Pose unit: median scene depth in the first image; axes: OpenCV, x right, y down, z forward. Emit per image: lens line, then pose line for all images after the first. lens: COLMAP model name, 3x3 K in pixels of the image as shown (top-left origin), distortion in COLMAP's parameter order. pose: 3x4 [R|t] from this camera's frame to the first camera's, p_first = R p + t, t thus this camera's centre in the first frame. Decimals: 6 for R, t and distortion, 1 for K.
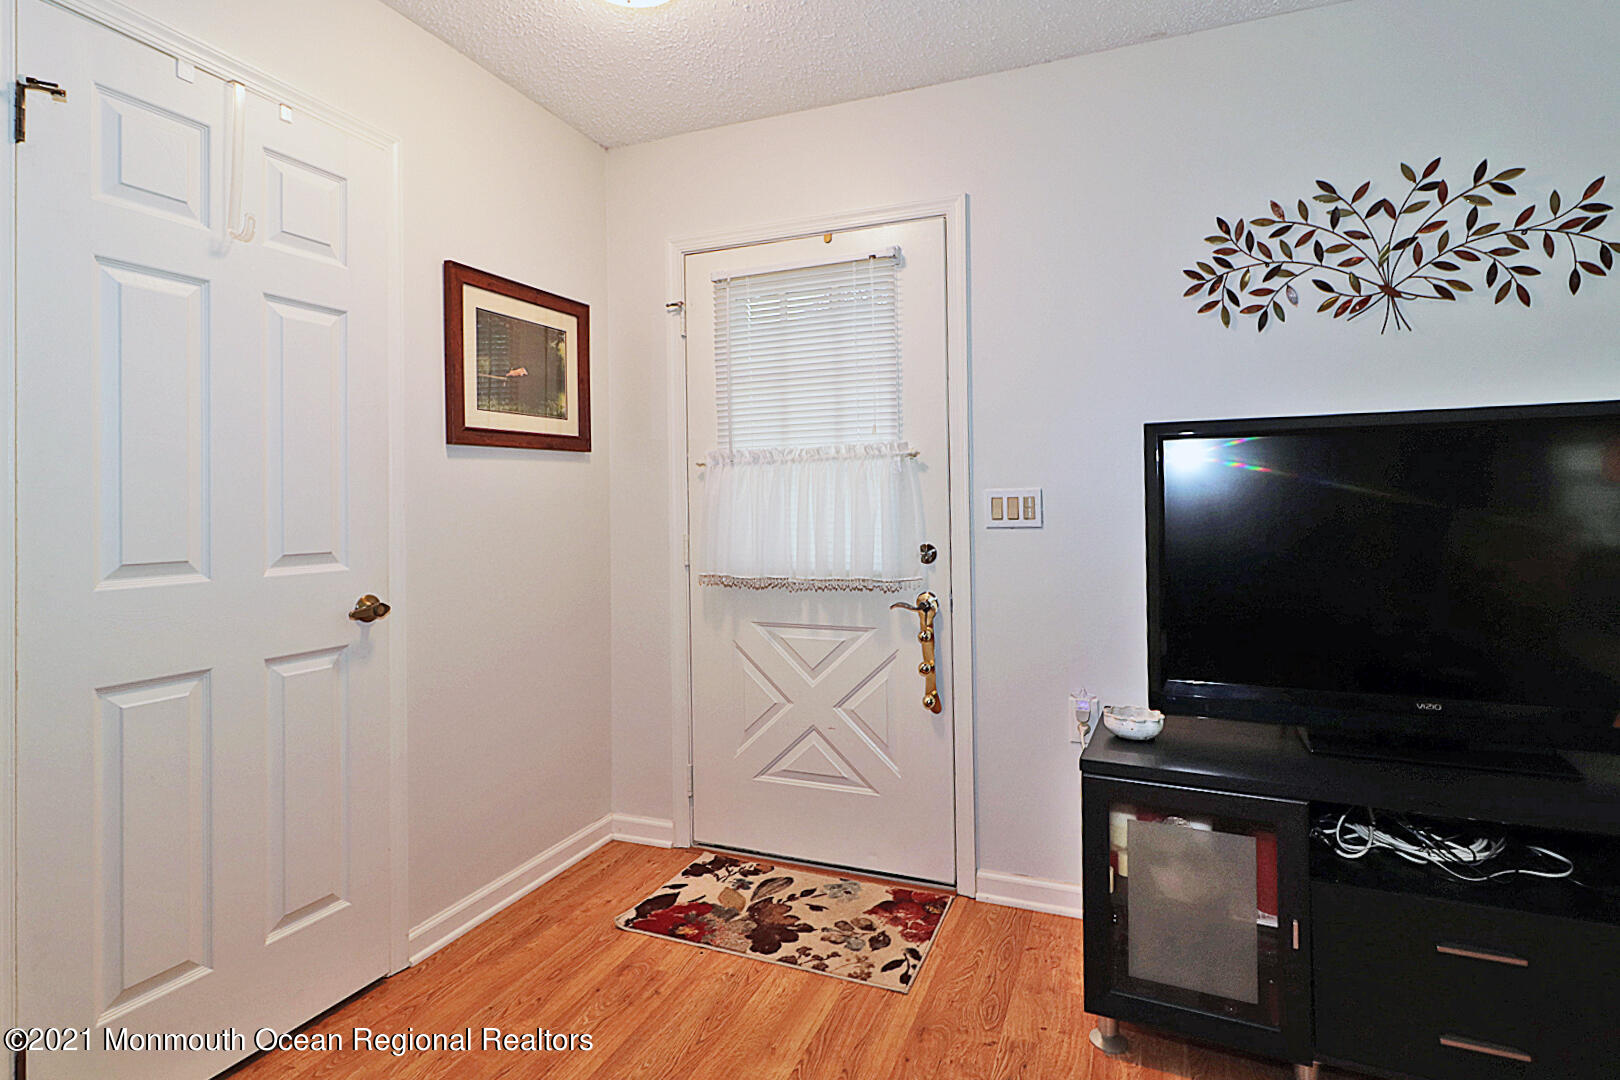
lens RADIAL K [[756.3, 0, 802.3], [0, 756.3, 507.4], [0, 0, 1]] dist [0.004563, -0.000347]
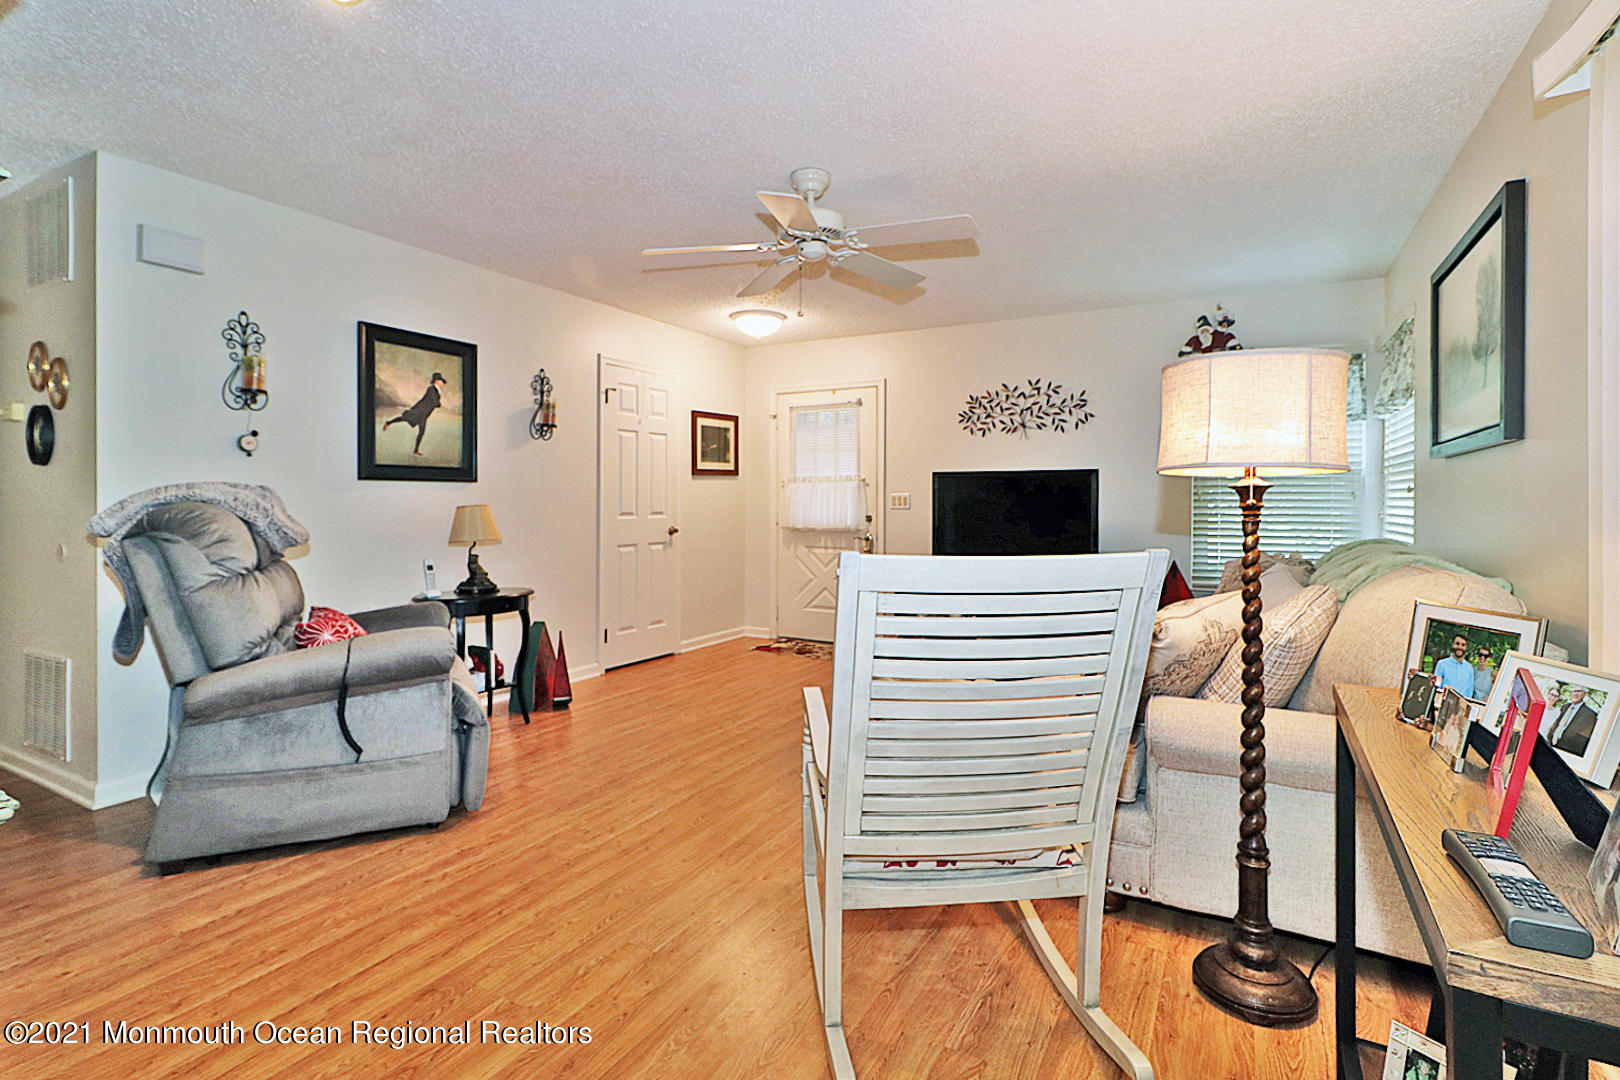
lens RADIAL K [[756.3, 0, 811.9], [0, 756.3, 523.1], [0, 0, 1]] dist [0.004563, -0.000347]
pose [[0.991543, 0.017796, -0.128552, 0.321189], [-0.014245, 0.999492, 0.028493, 0.006633], [0.128994, -0.026421, 0.991293, -1.649488]]
